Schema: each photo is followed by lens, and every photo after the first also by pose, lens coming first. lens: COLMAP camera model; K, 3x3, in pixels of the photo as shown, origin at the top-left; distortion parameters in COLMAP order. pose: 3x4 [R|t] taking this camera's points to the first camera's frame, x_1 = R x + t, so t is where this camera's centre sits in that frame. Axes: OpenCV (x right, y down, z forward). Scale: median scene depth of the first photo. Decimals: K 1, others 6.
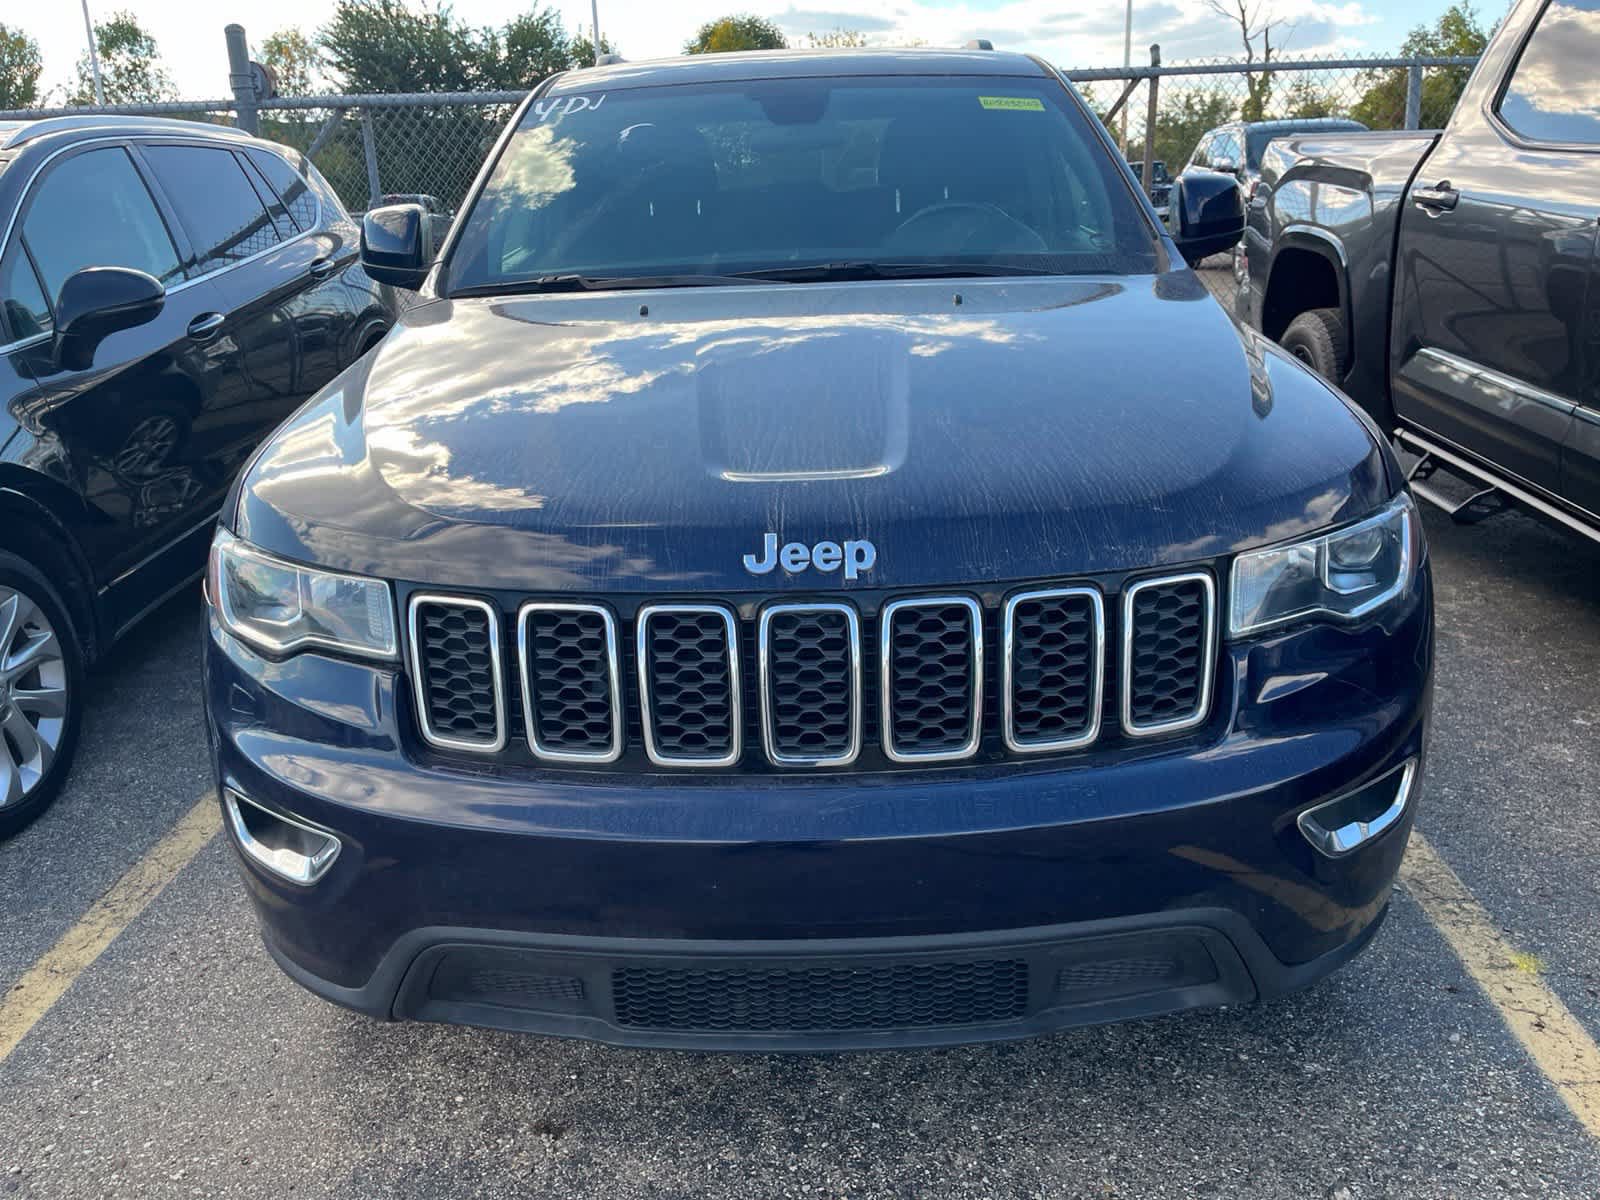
lens RADIAL K [[1207.9, 0, 781.6], [0, 1207.9, 604.5], [0, 0, 1]] dist [0.070576, -0.097700]
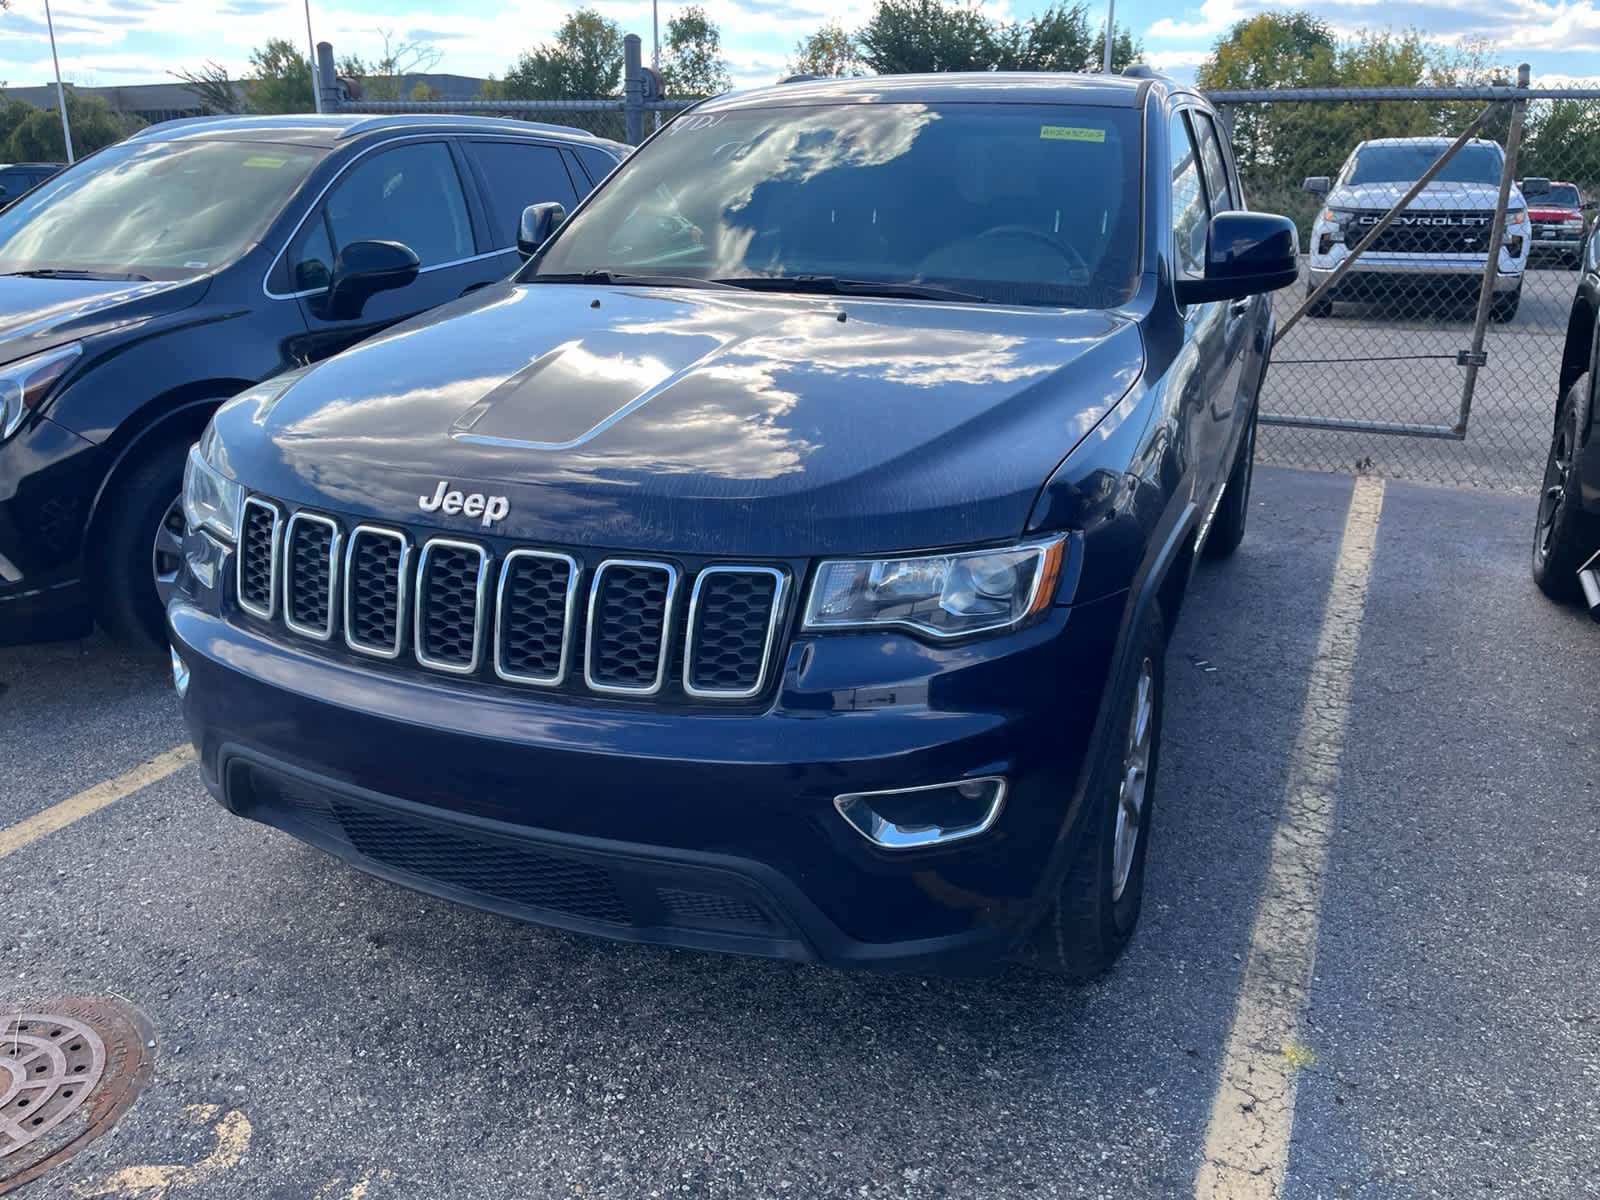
lens RADIAL K [[1207.9, 0, 804.1], [0, 1207.9, 613.4], [0, 0, 1]] dist [0.070576, -0.097700]
pose [[0.926090, 0.165366, -0.339133, 0.572204], [-0.162168, 0.986033, 0.037962, -0.023584], [0.340674, 0.019840, 0.939972, -0.043944]]
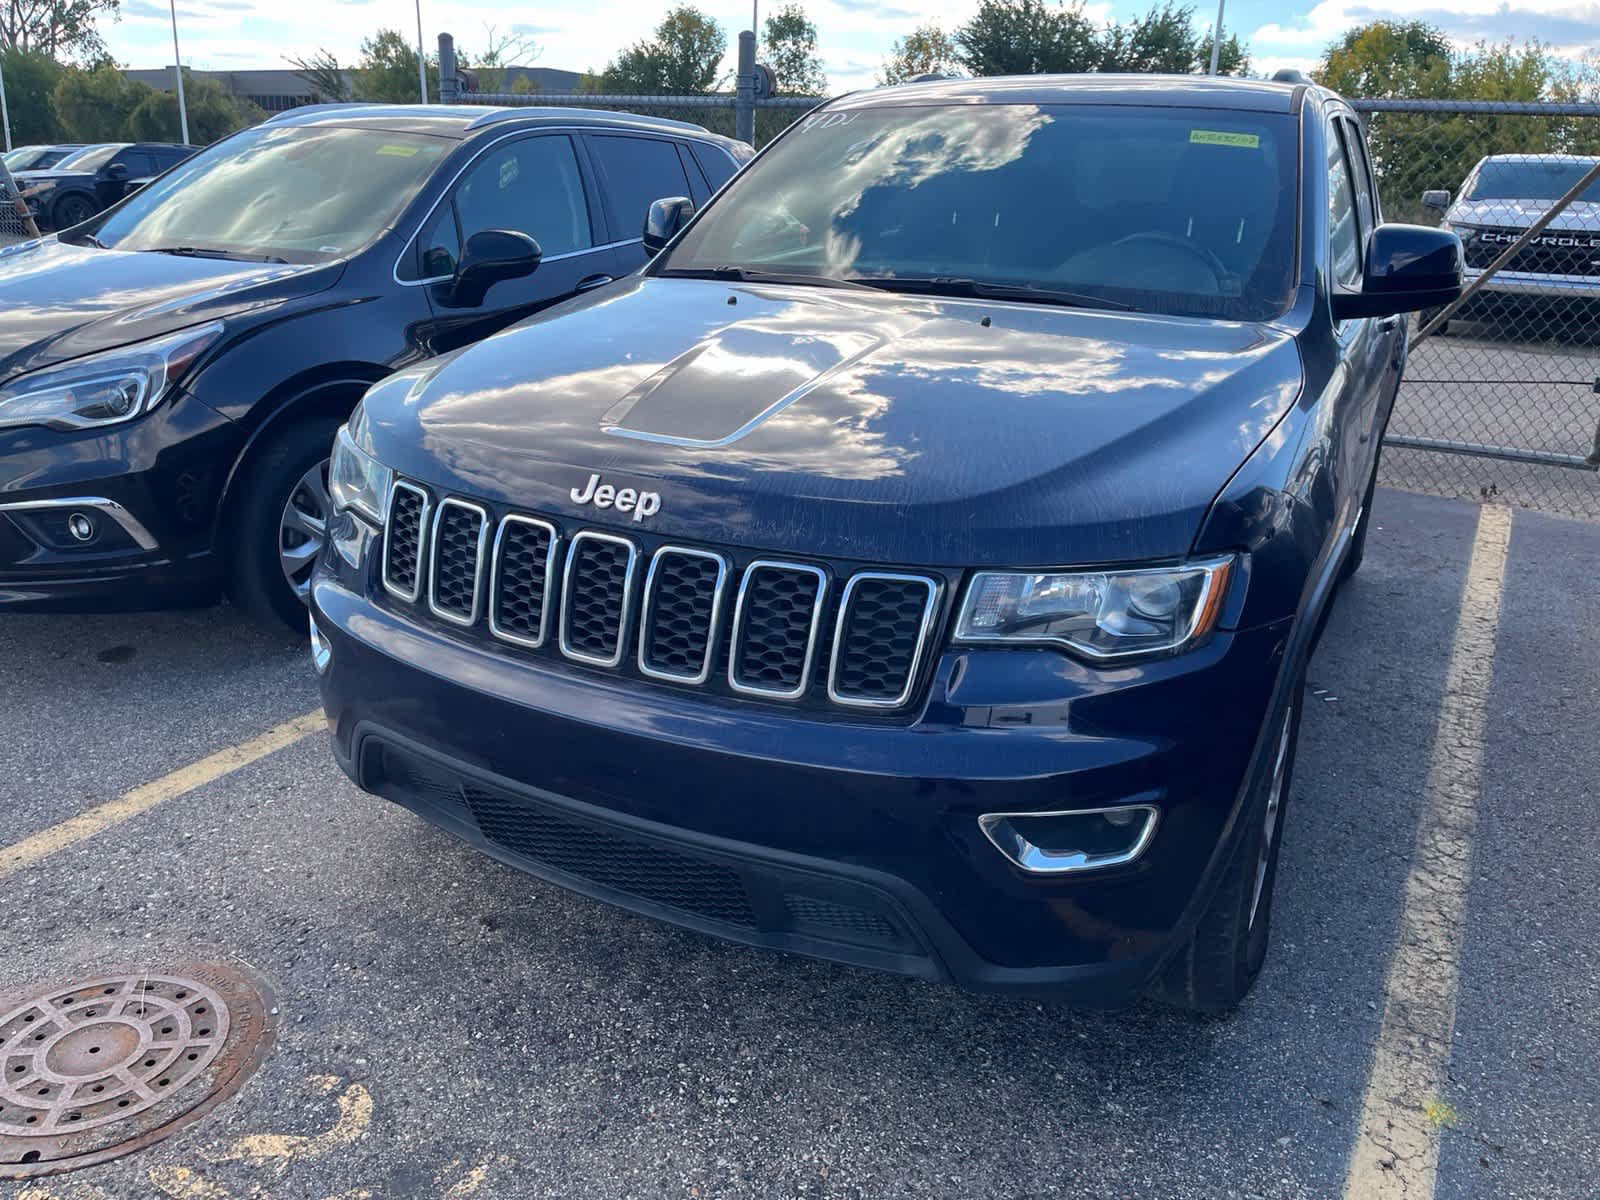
lens RADIAL K [[1207.9, 0, 780.0], [0, 1207.9, 613.0], [0, 0, 1]] dist [0.070576, -0.097700]
pose [[0.889178, 0.211657, -0.405665, 0.510343], [-0.208653, 0.976596, 0.052195, -0.017285], [0.407218, 0.038232, 0.912530, -0.051438]]
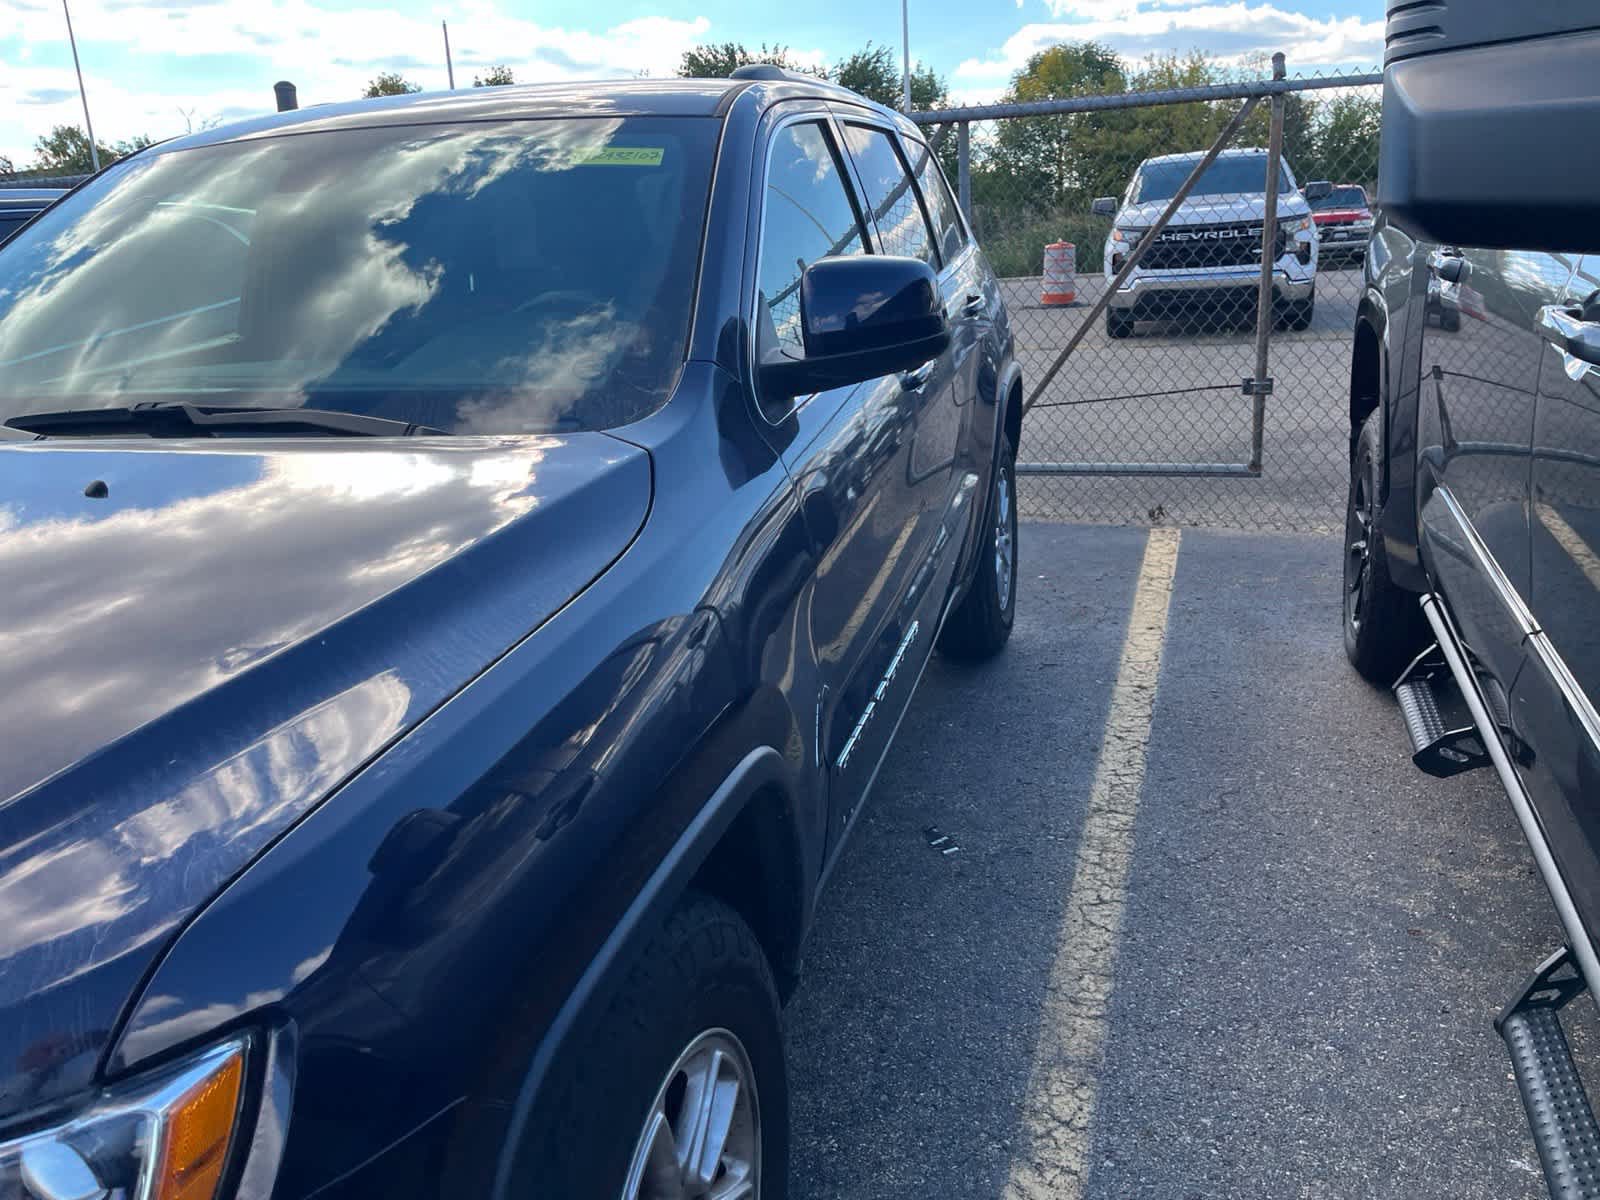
lens RADIAL K [[1207.9, 0, 810.1], [0, 1207.9, 590.7], [0, 0, 1]] dist [0.070576, -0.097700]
pose [[0.968015, 0.054658, -0.244865, 0.699216], [-0.062442, 0.997757, -0.024136, -0.223360], [0.242996, 0.038654, 0.969257, 0.529247]]
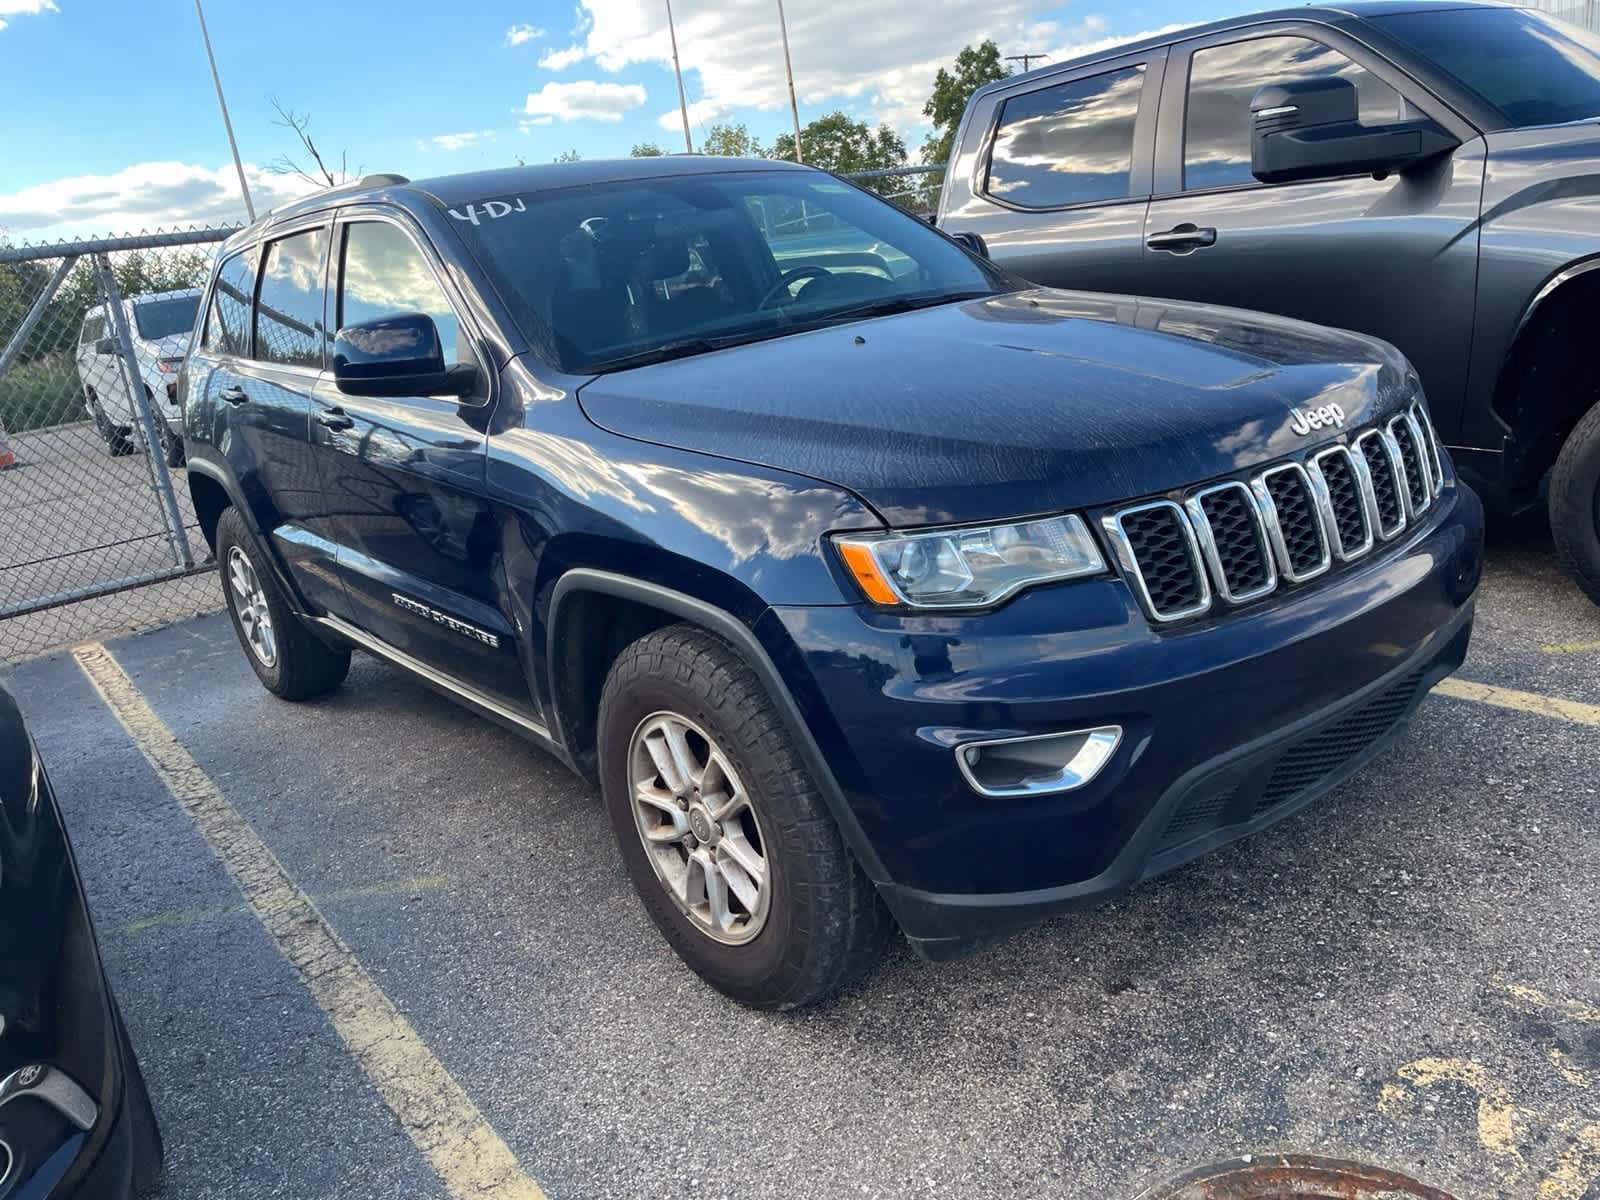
lens RADIAL K [[1207.9, 0, 778.8], [0, 1207.9, 597.1], [0, 0, 1]] dist [0.070576, -0.097700]
pose [[0.767563, -0.240002, 0.594345, -1.010678], [0.312415, 0.949736, -0.019955, -0.006007], [-0.559682, 0.200999, 0.803962, 0.159688]]
